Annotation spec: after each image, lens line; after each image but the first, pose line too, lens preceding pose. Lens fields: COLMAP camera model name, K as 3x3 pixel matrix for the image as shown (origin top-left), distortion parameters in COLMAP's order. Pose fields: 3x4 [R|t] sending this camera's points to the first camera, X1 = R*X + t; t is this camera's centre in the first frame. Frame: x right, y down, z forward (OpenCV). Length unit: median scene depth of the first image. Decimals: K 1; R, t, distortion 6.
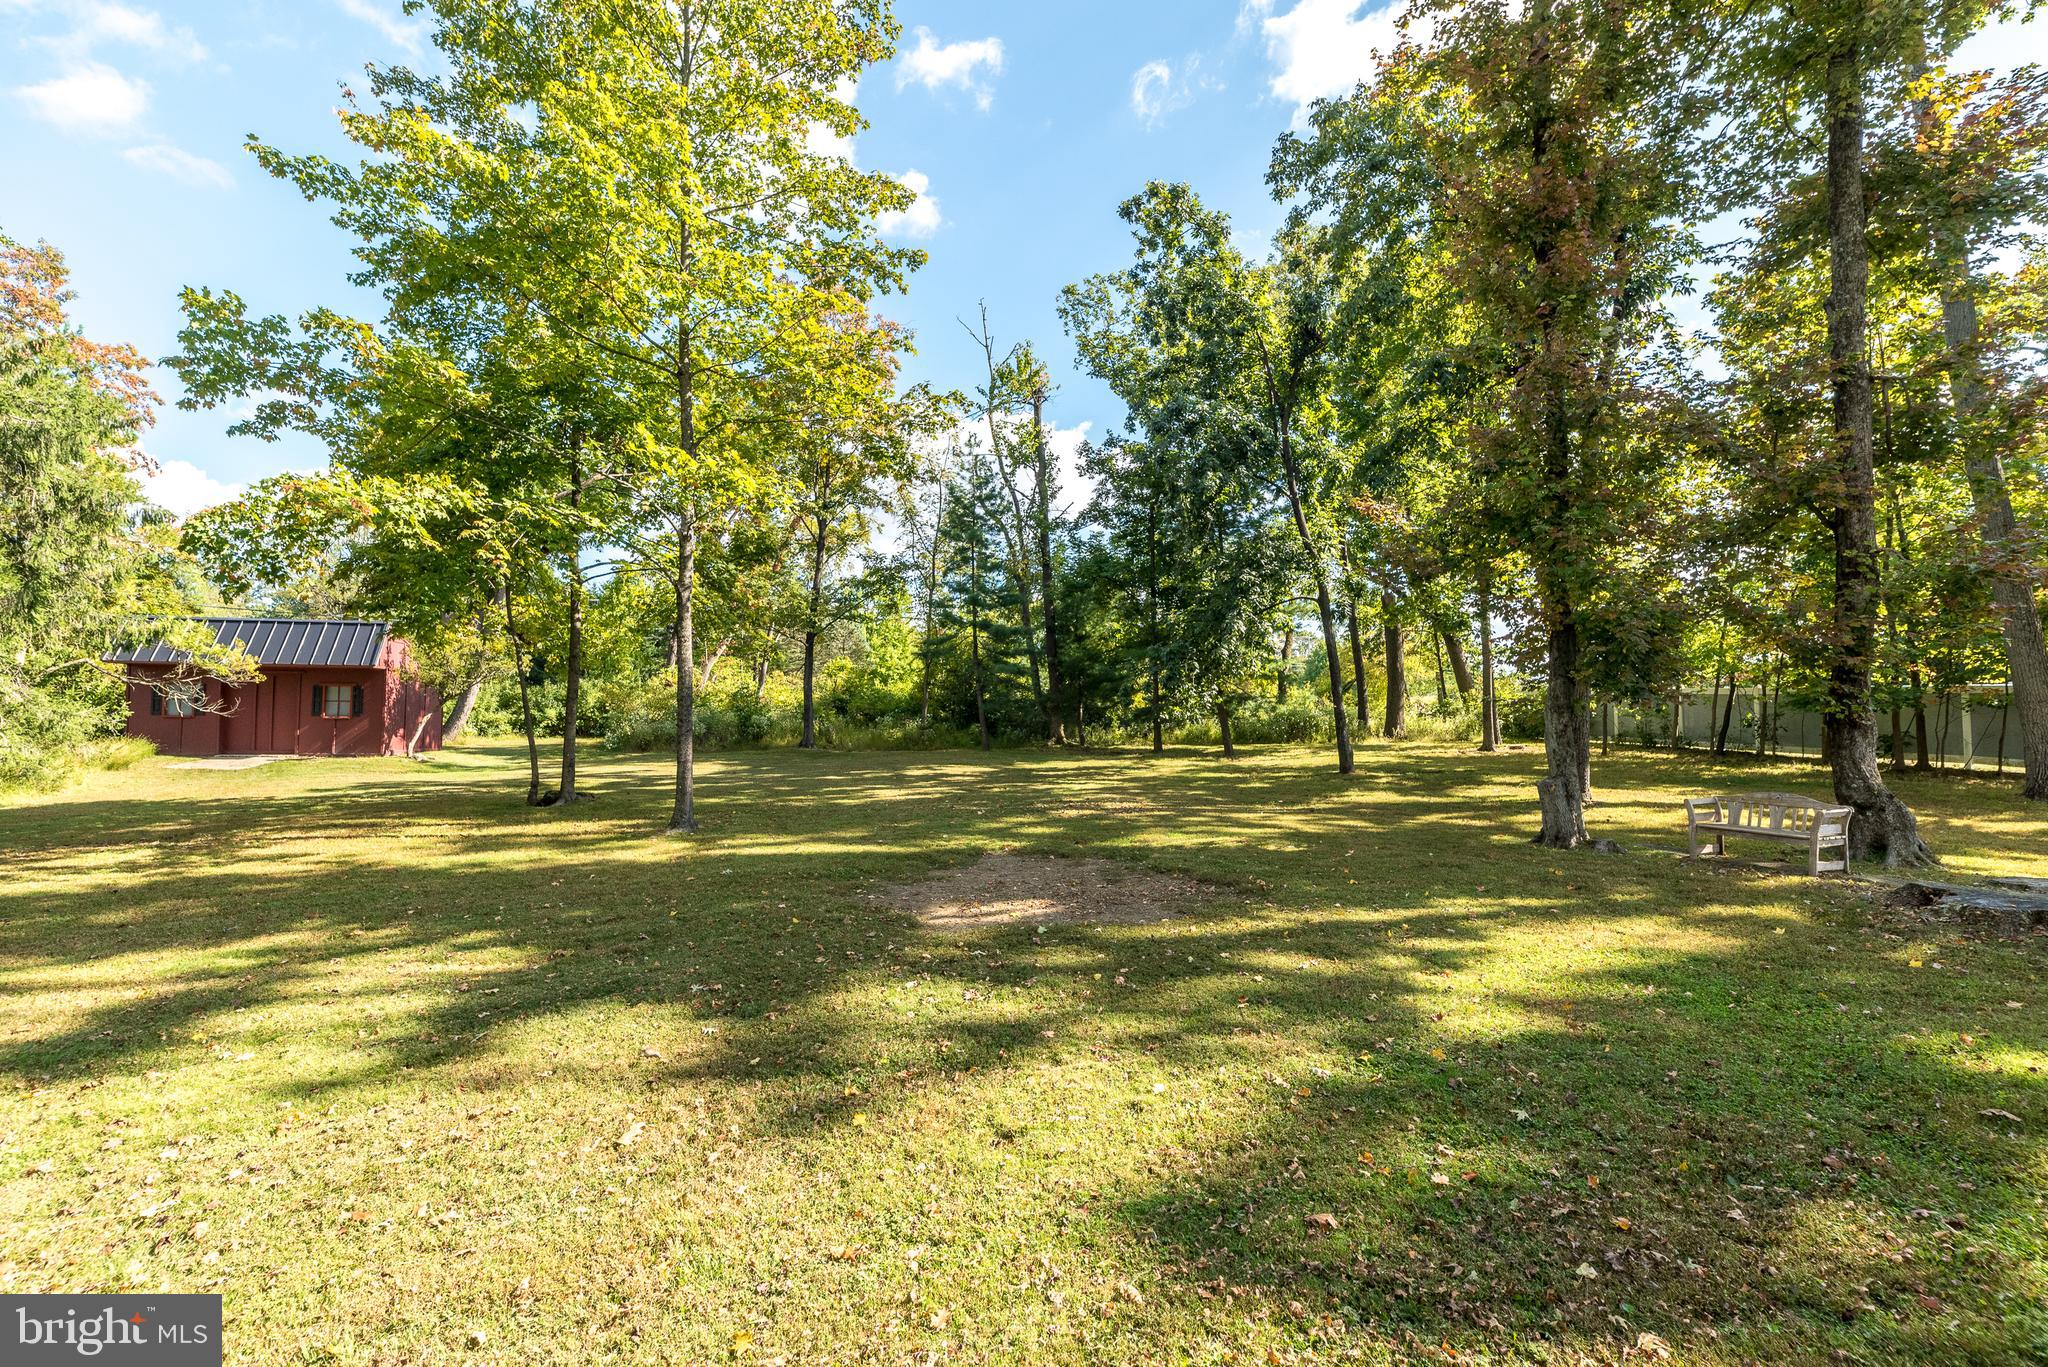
lens RADIAL K [[869.5, 0, 1023.2], [0, 869.5, 692.2], [0, 0, 1]] dist [0.008849, 0.000050]
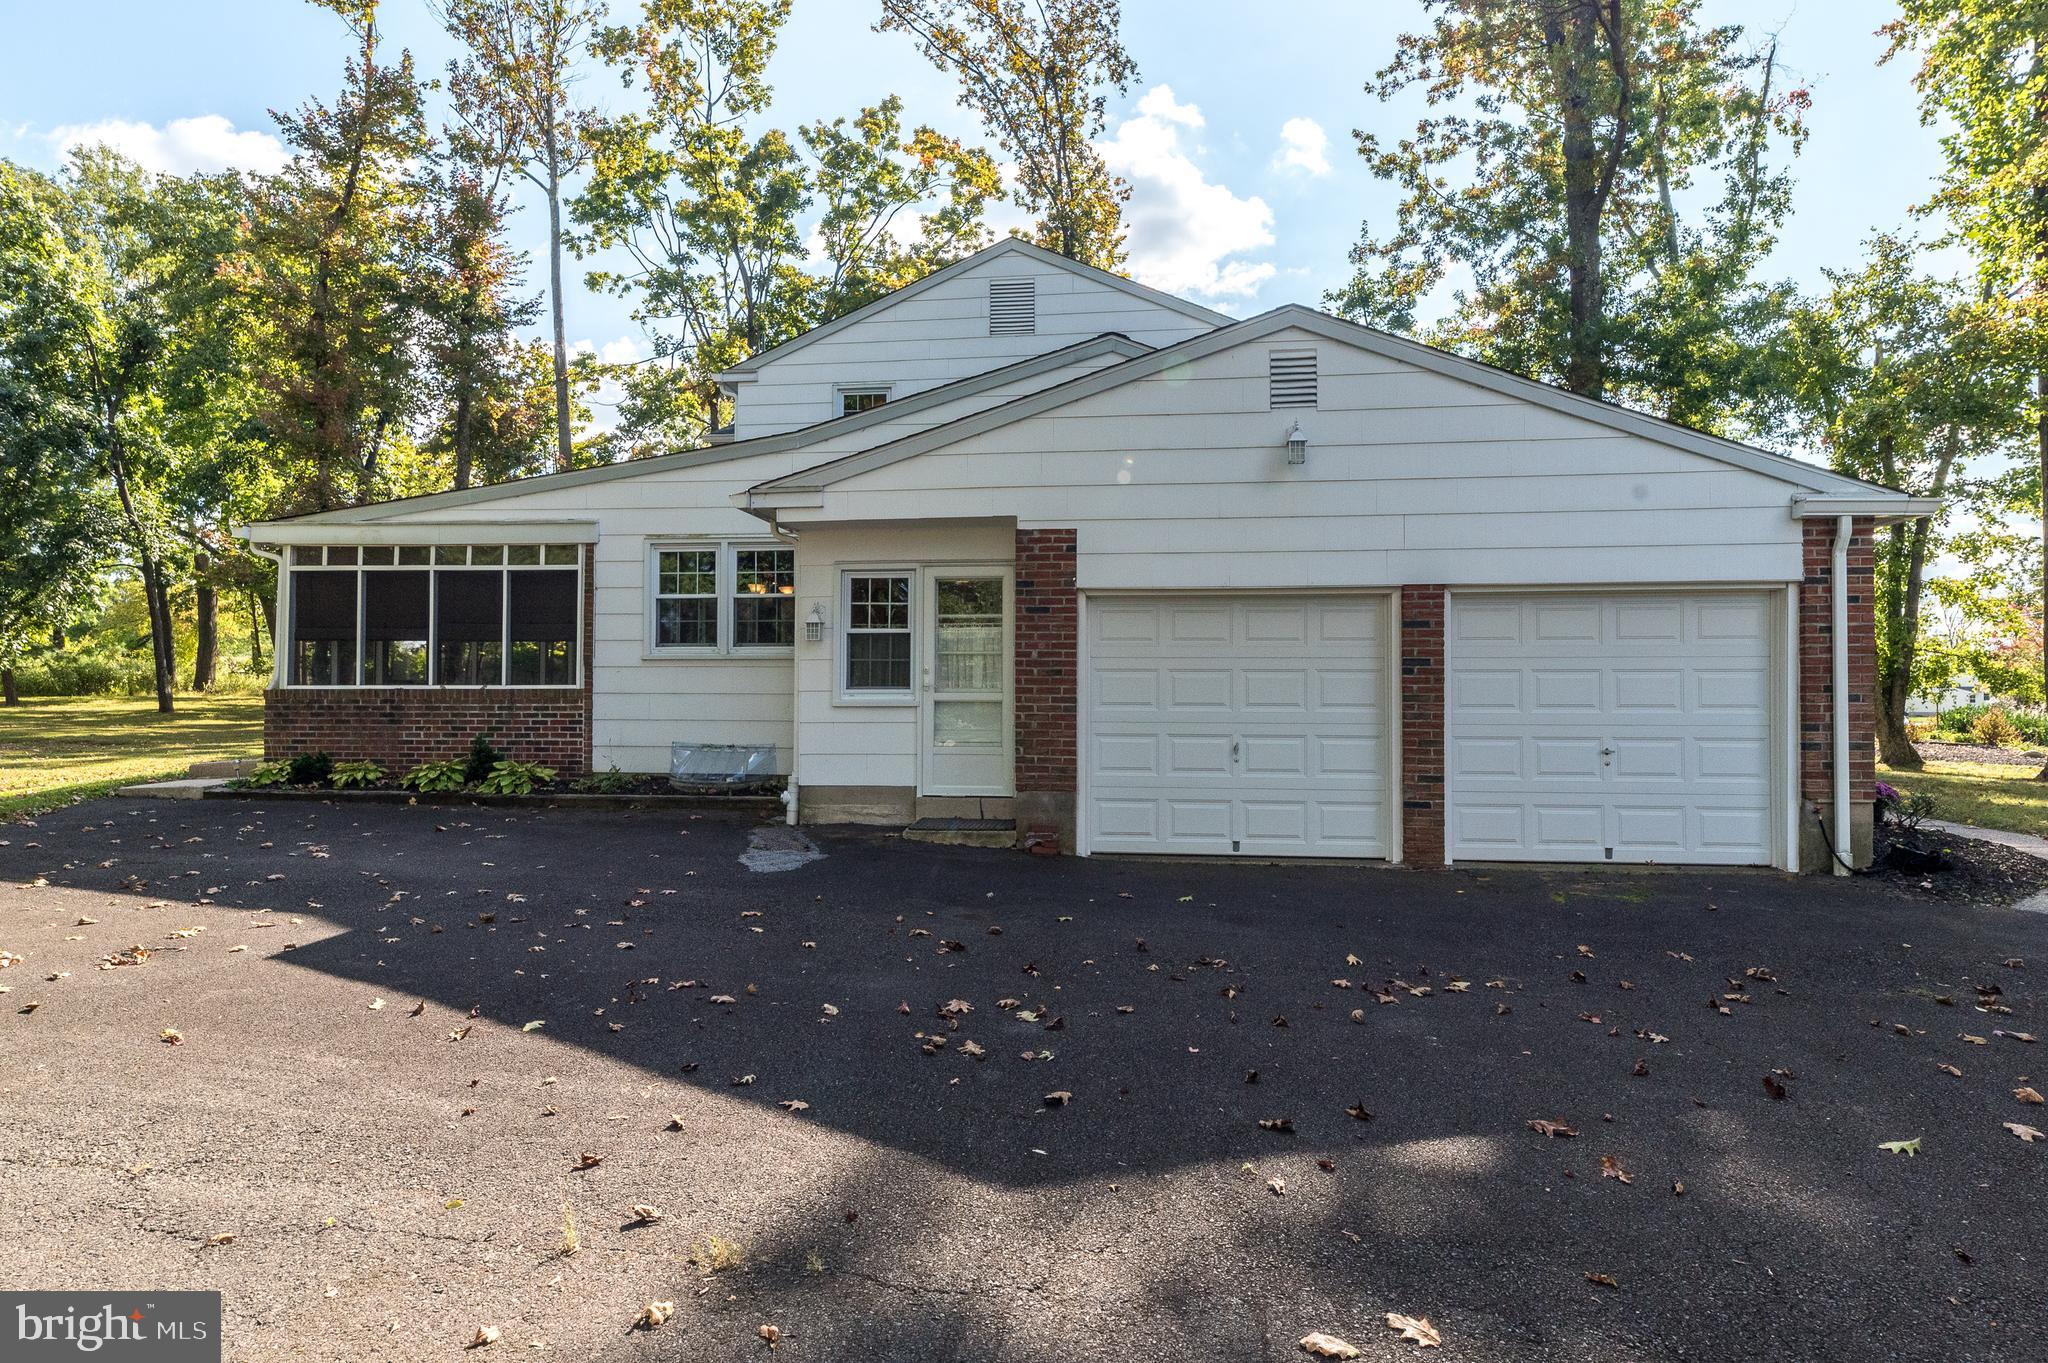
lens RADIAL K [[1098.7, 0, 1031.2], [0, 1098.7, 688.5], [0, 0, 1]] dist [0.012447, -0.001312]
pose [[0.491350, 0.014358, 0.870844, -0.279828], [-0.038675, 0.999238, 0.005347, 0.002620], [-0.870103, -0.036307, 0.491530, -0.595625]]
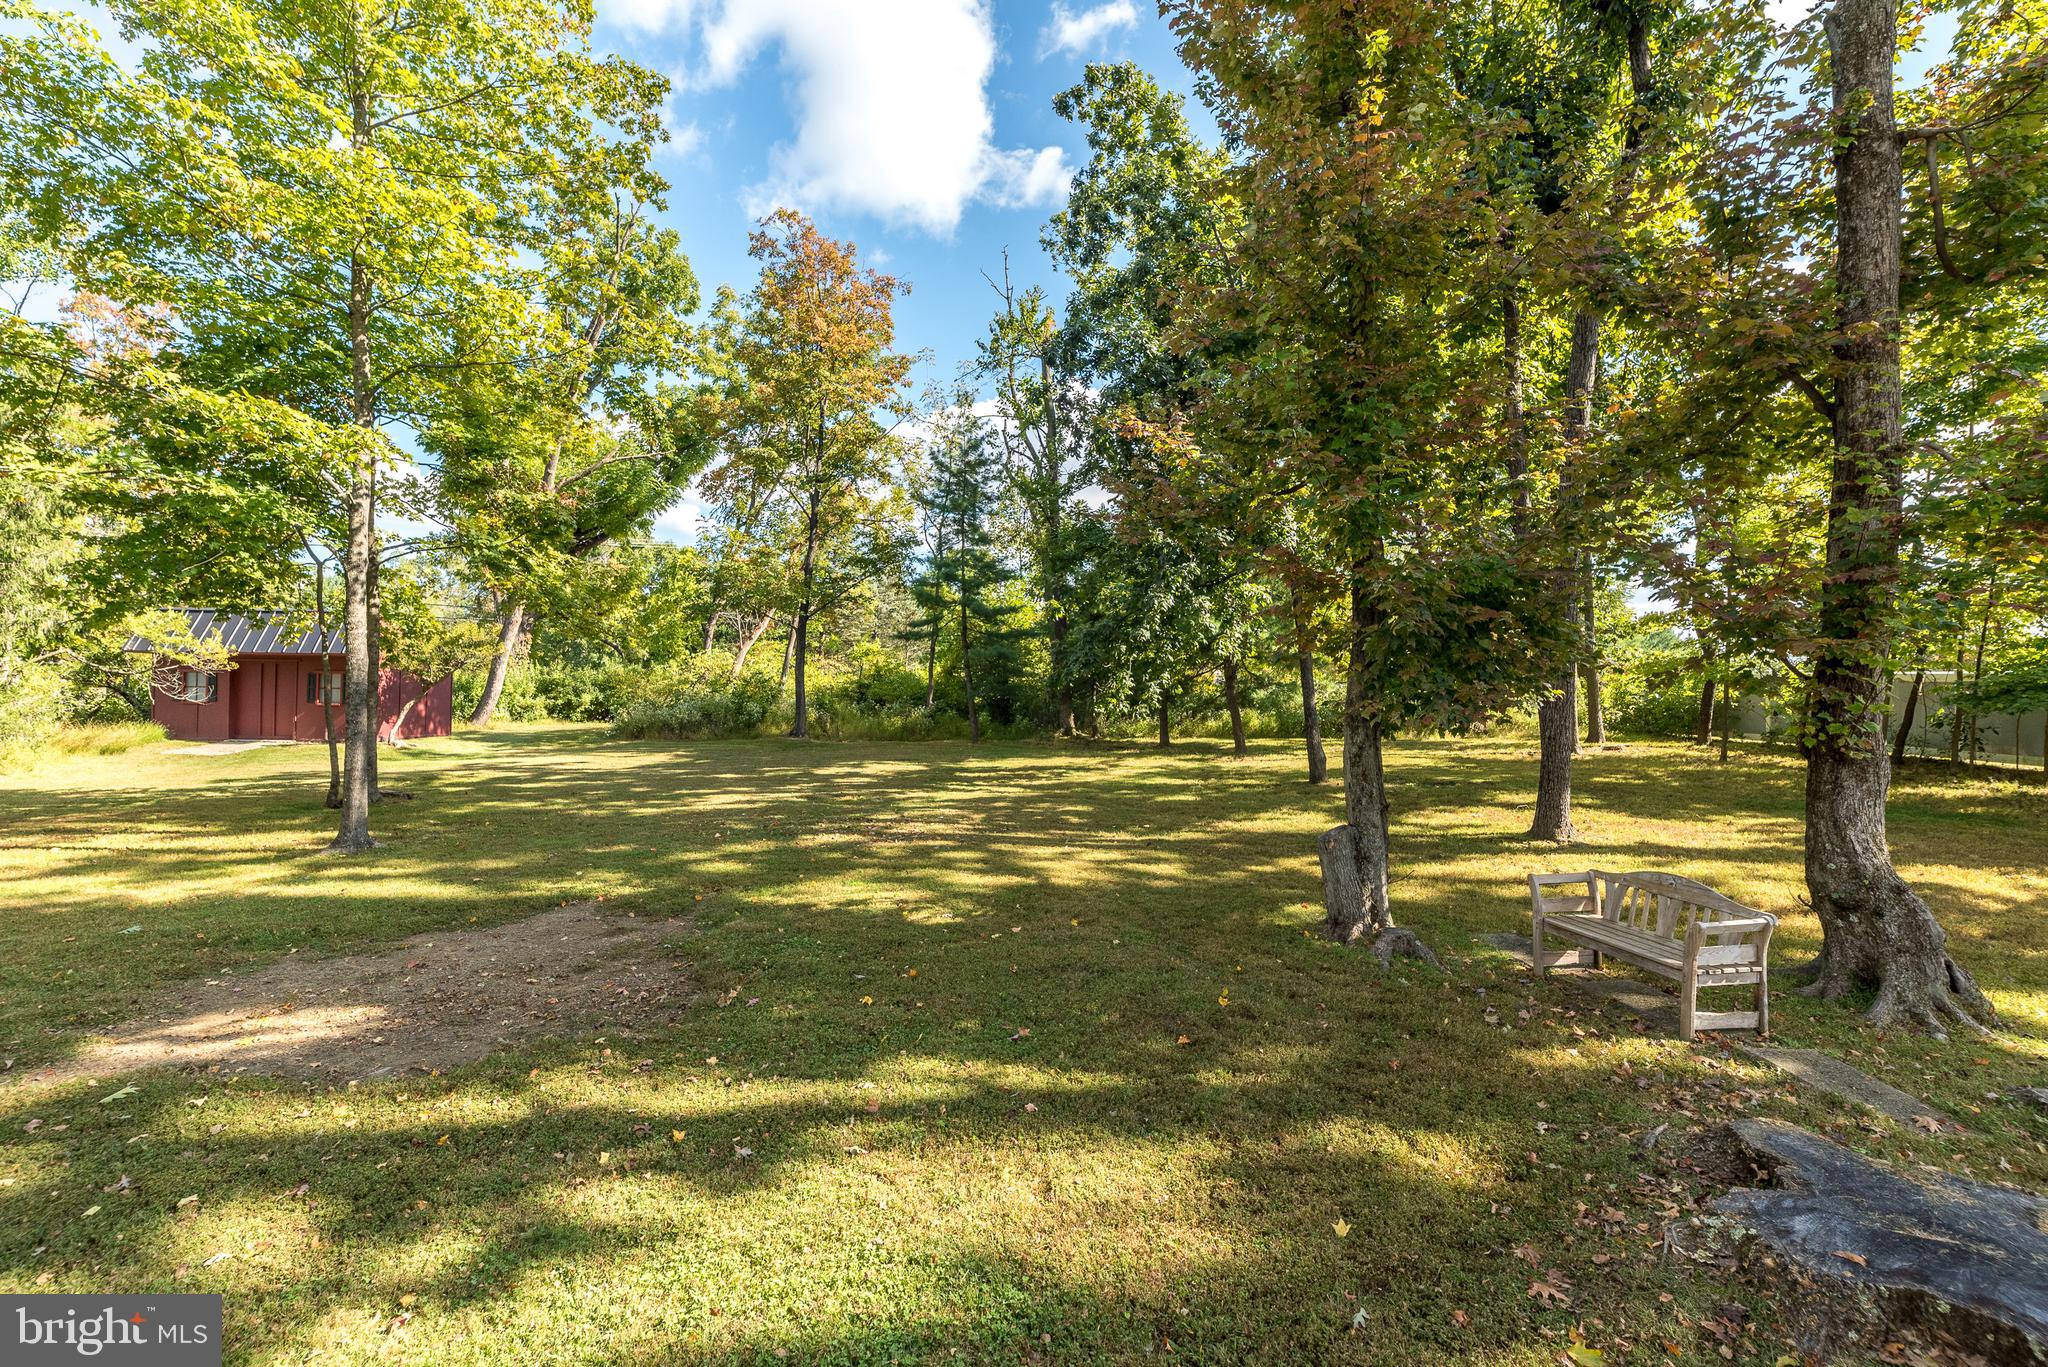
lens RADIAL K [[869.5, 0, 1036.8], [0, 869.5, 690.1], [0, 0, 1]] dist [0.008849, 0.000050]
pose [[0.983620, 0.001533, -0.180249, 0.185636], [0.002281, 0.999778, 0.020949, -0.006759], [0.180241, -0.021017, 0.983398, 0.120822]]
